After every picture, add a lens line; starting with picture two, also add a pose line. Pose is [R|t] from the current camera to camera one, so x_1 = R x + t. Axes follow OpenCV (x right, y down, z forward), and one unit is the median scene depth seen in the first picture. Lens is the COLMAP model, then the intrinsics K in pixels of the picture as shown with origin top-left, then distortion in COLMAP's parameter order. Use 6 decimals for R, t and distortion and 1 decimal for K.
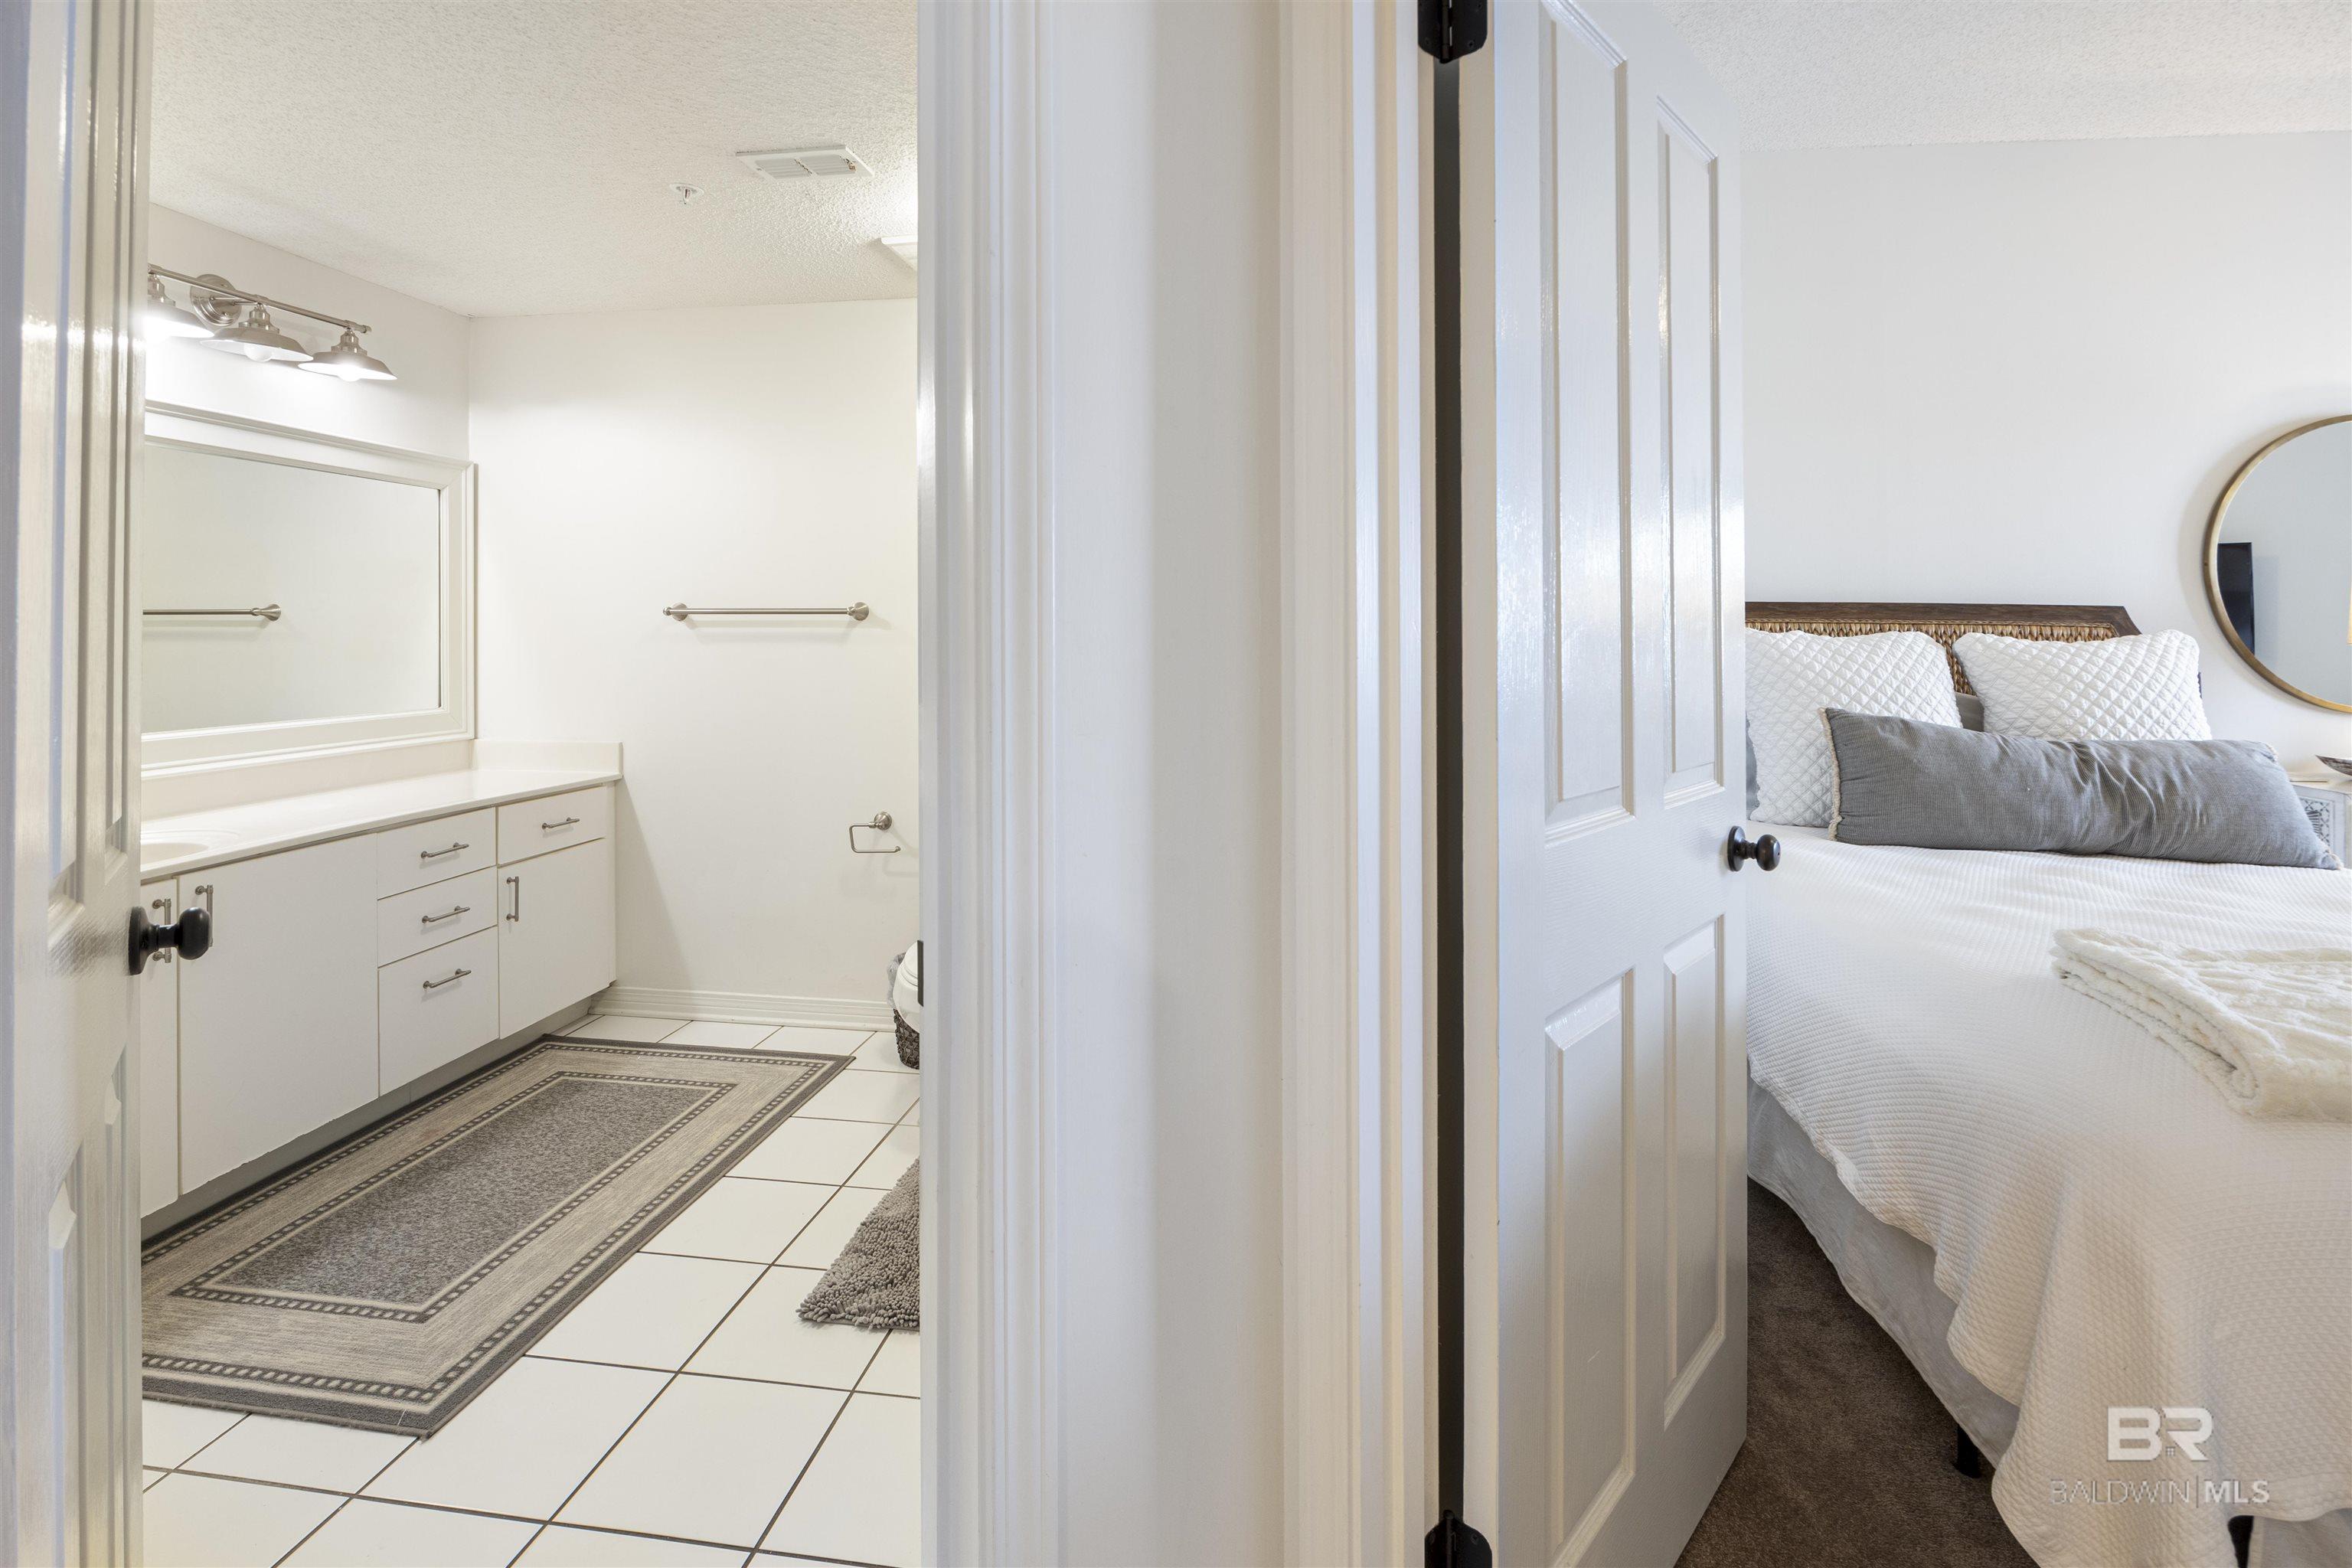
lens RADIAL K [[1065.8, 0, 1180.0], [0, 1065.8, 631.3], [0, 0, 1]] dist [-0.012691, 0.001011]
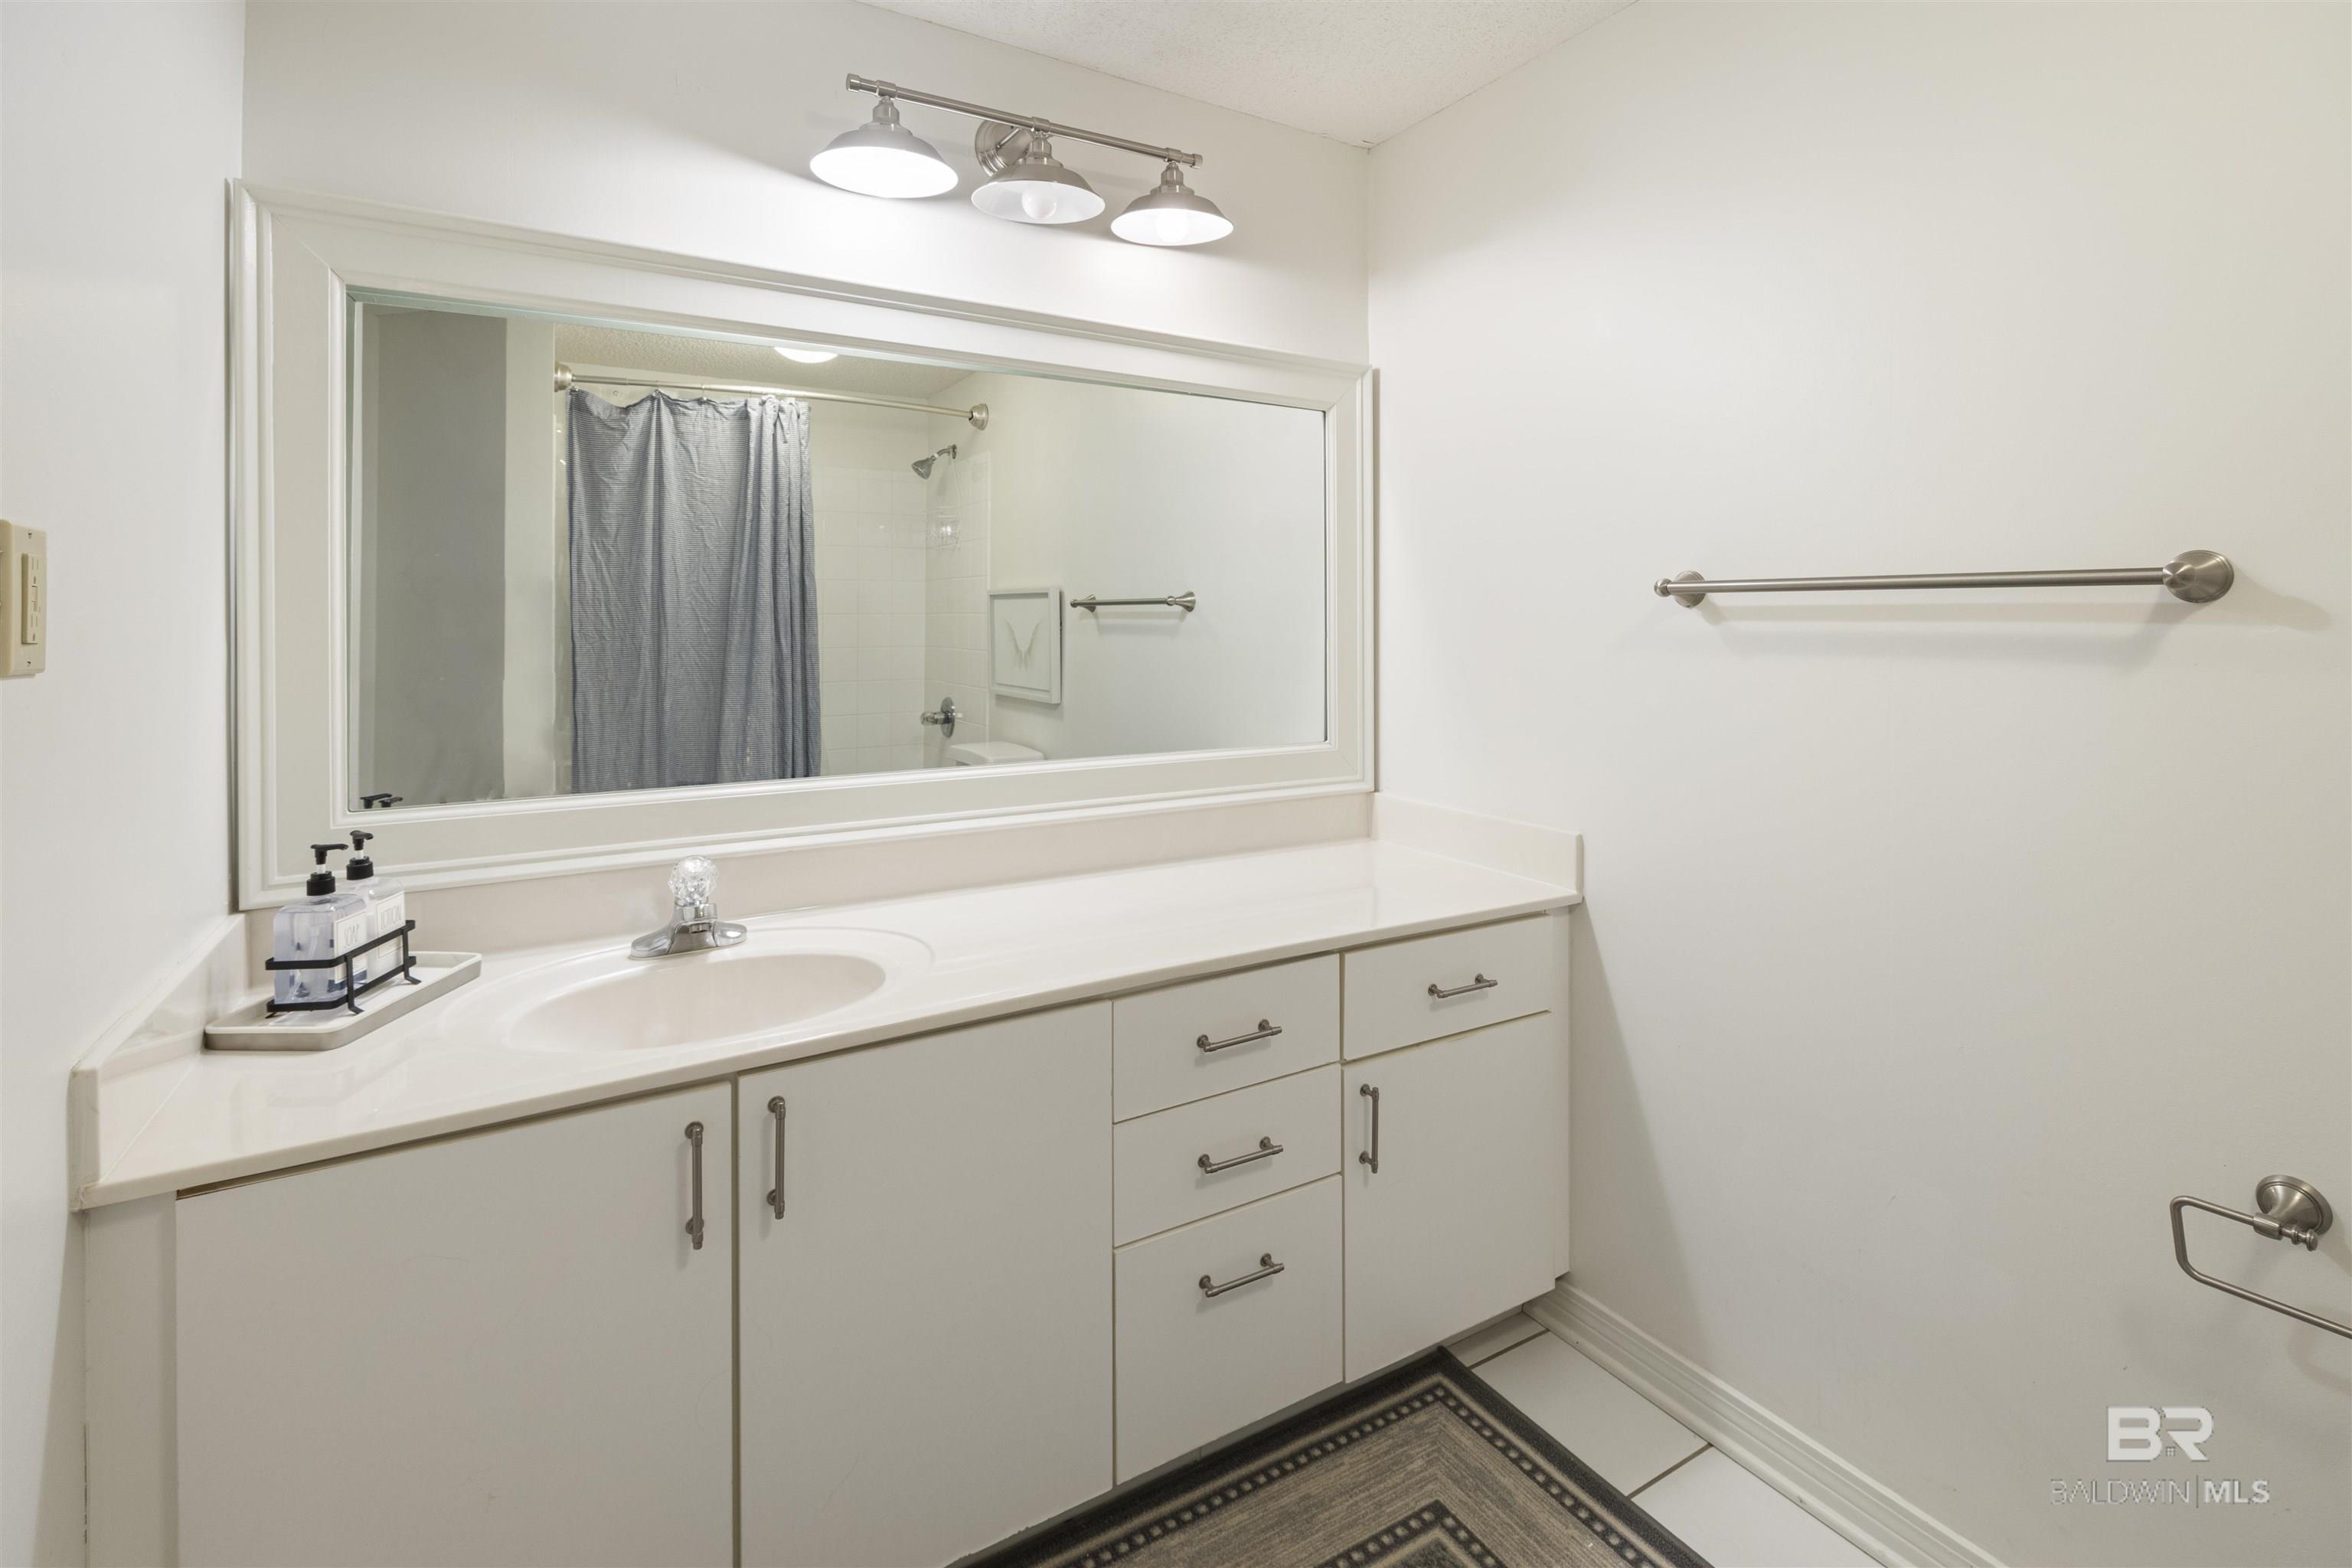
lens RADIAL K [[1065.8, 0, 1181.0], [0, 1065.8, 609.0], [0, 0, 1]] dist [-0.012691, 0.001011]
pose [[0.616738, -0.007254, -0.787135, -0.254135], [-0.003342, 0.999924, -0.011833, -0.002846], [0.787161, 0.009928, 0.616667, 0.569599]]
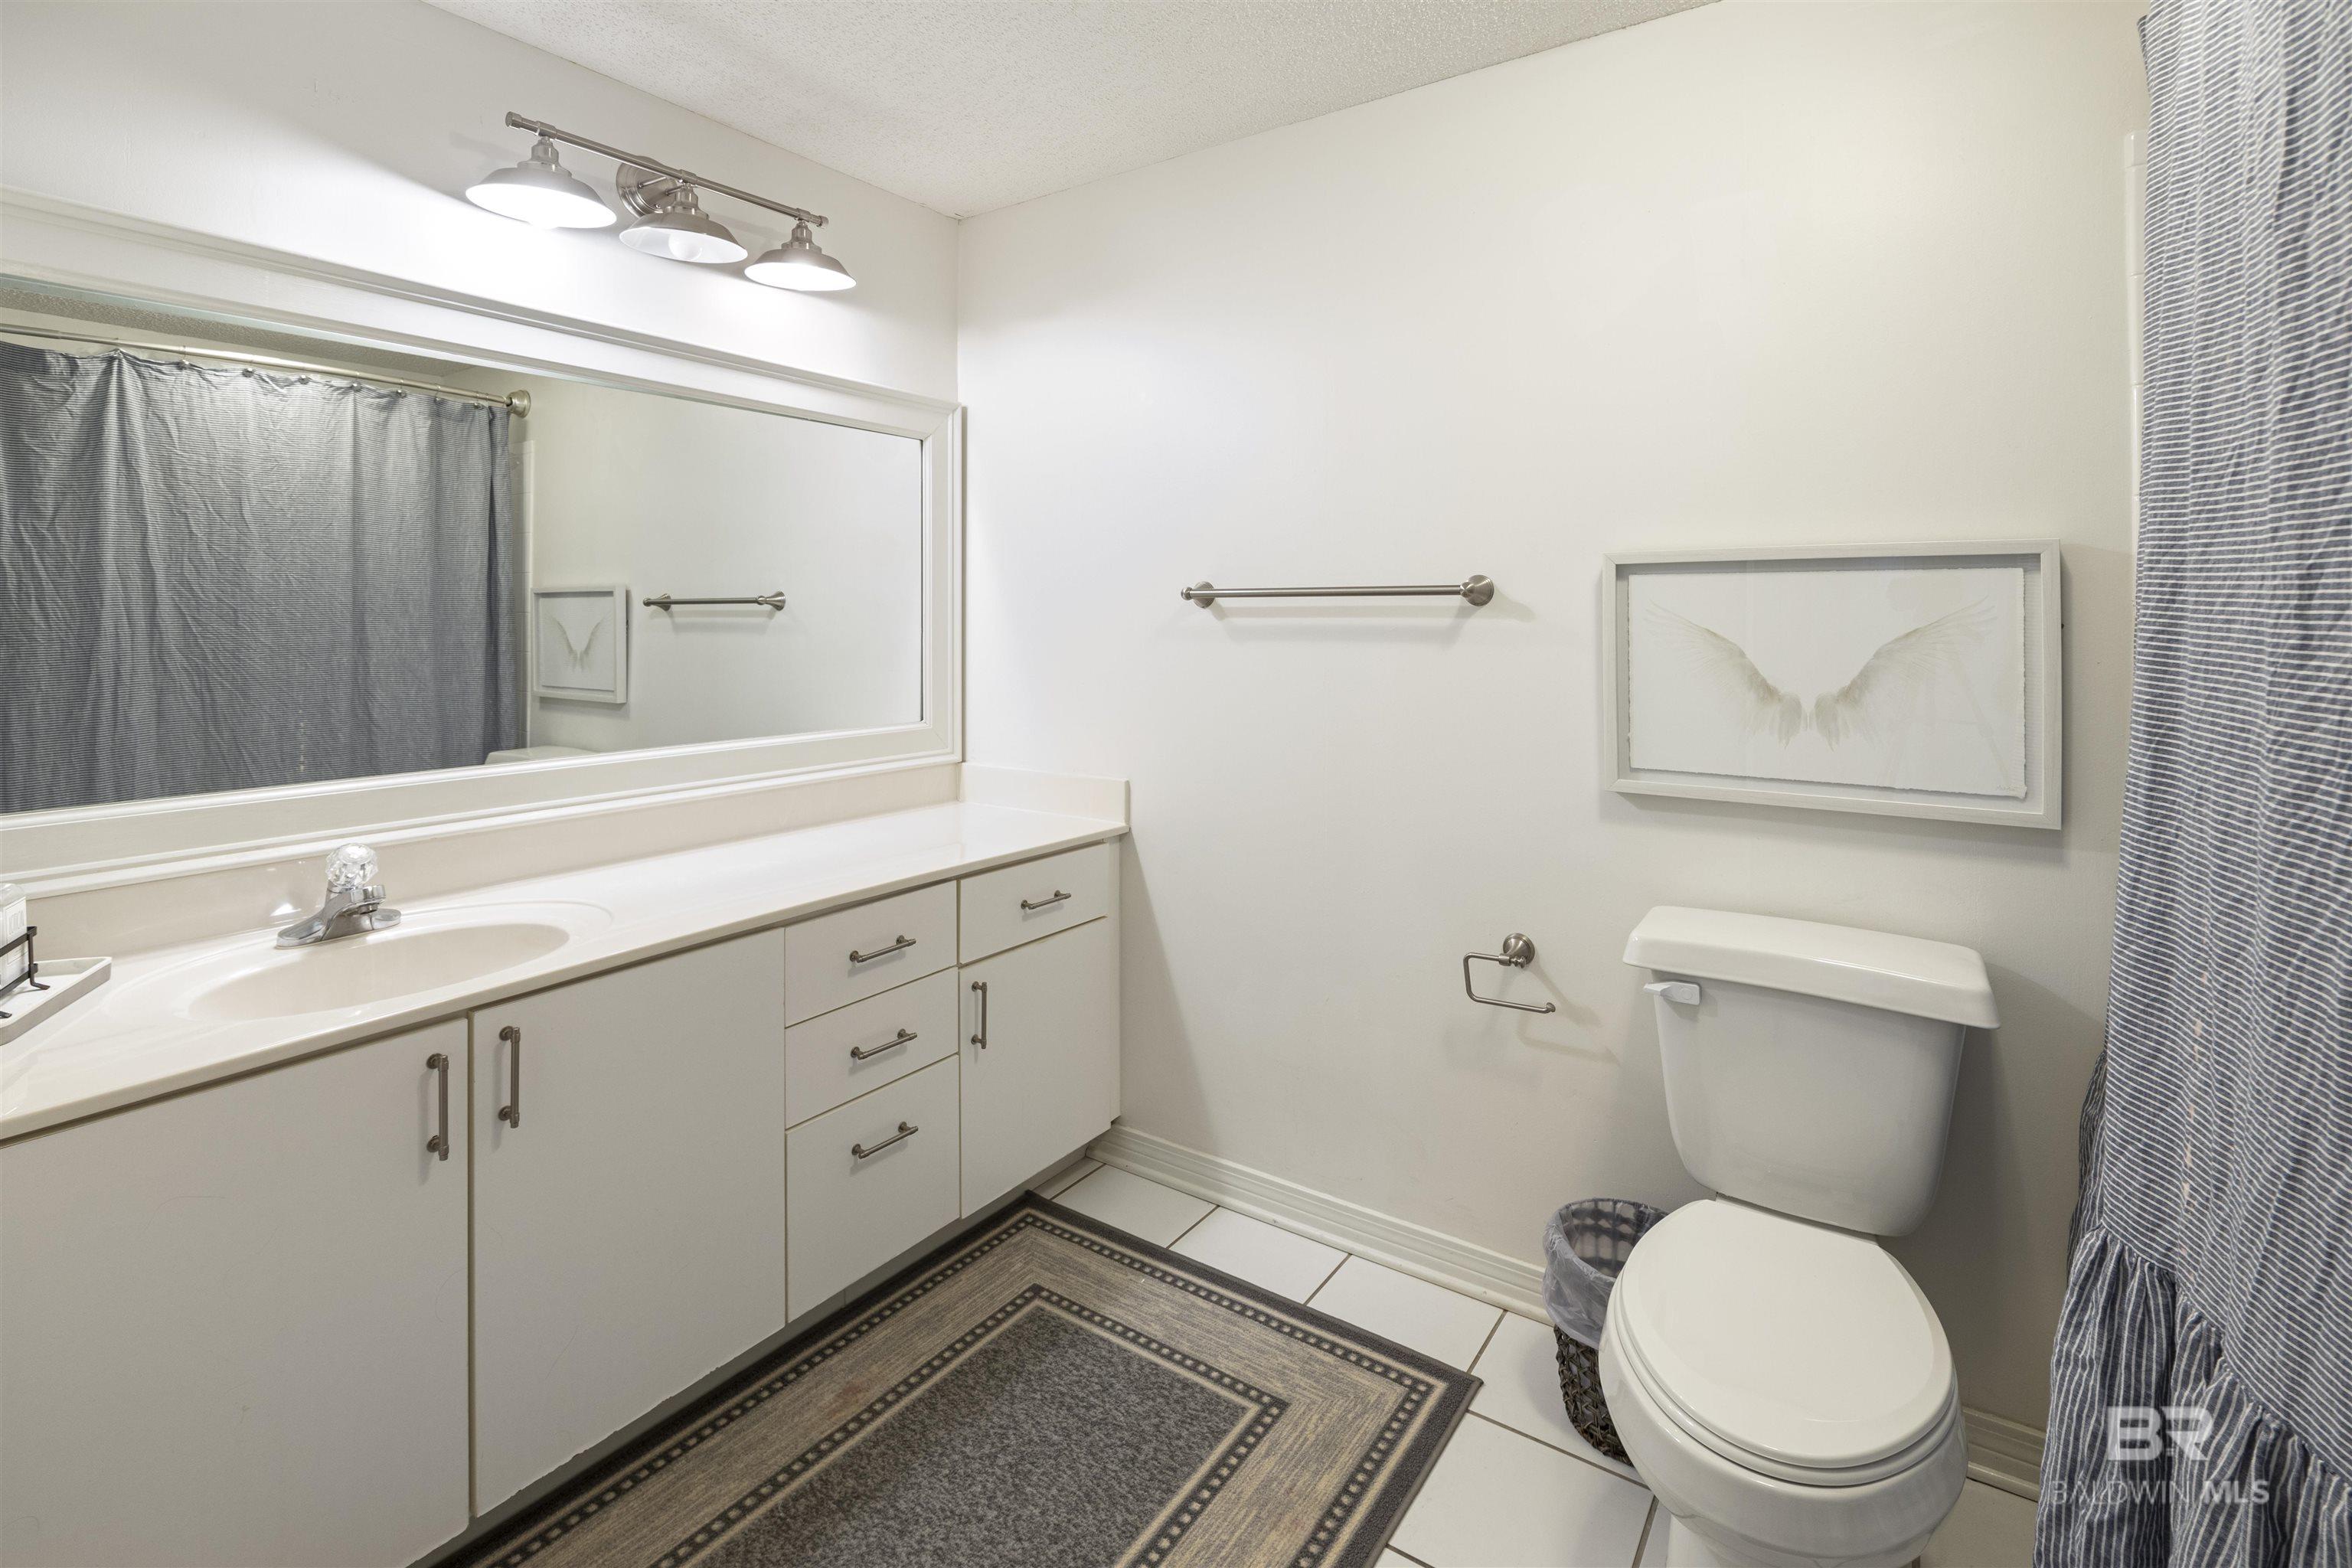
lens RADIAL K [[1065.8, 0, 1167.7], [0, 1065.8, 607.9], [0, 0, 1]] dist [-0.012691, 0.001011]
pose [[0.887493, -0.004438, -0.460801, -0.196345], [-0.001142, 0.999929, -0.011831, -0.002049], [0.460821, 0.011027, 0.887425, 0.427177]]
